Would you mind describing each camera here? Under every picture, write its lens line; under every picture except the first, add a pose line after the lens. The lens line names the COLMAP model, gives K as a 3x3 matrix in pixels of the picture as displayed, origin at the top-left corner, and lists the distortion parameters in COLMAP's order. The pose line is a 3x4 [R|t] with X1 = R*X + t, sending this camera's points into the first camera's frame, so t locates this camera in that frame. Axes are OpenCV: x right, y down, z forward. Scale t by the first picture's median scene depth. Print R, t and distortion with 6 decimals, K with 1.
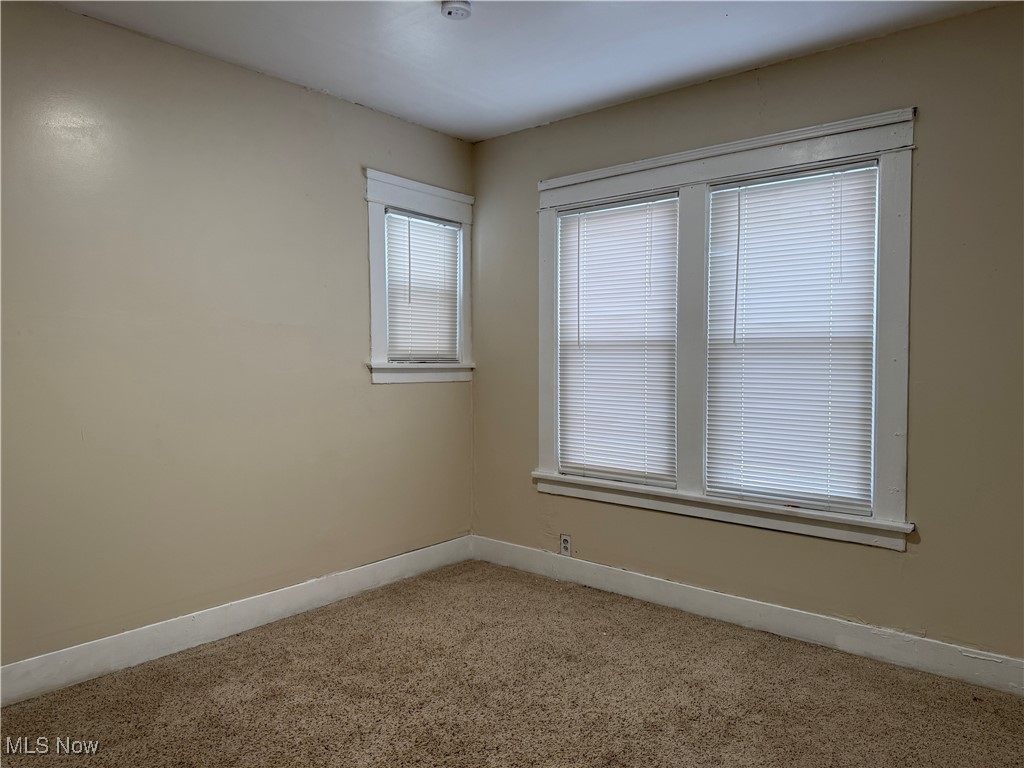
lens RADIAL K [[747.2, 0, 512.0], [0, 747.2, 384.0], [0, 0, 1]] dist [0.059167, -0.099981]
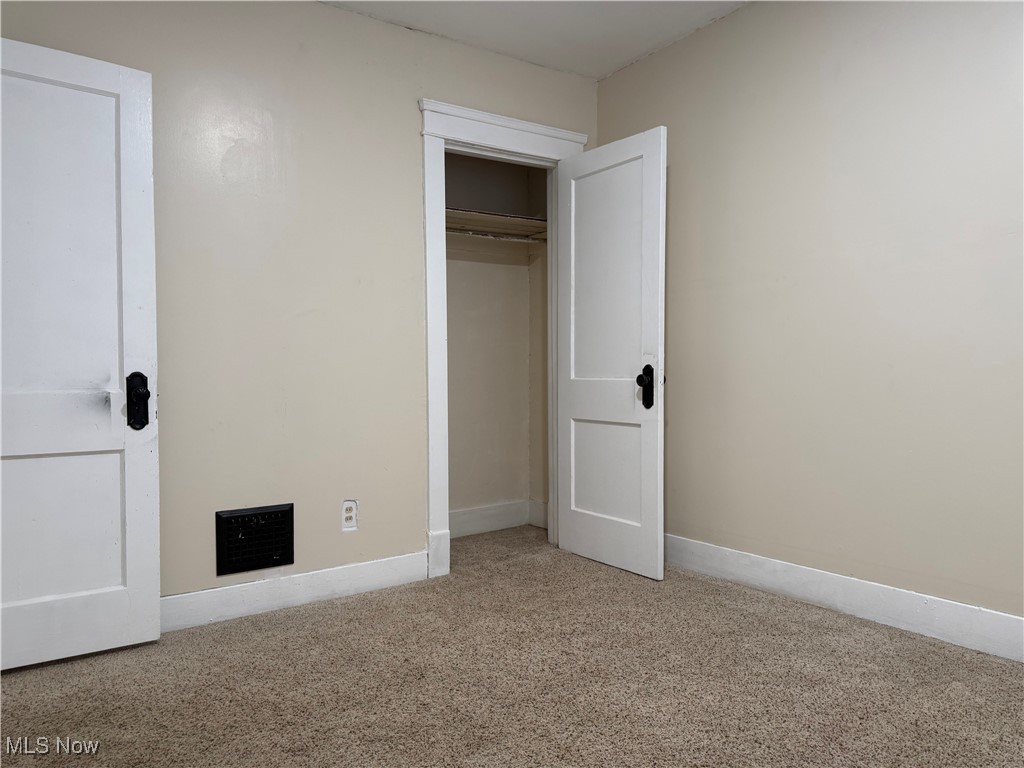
lens RADIAL K [[747.2, 0, 512.0], [0, 747.2, 384.0], [0, 0, 1]] dist [0.059167, -0.099981]
pose [[-0.279781, 0.015757, -0.959934, 0.505095], [-0.029851, 0.999239, 0.025102, 0.066424], [0.959600, 0.035678, -0.279098, 0.801362]]
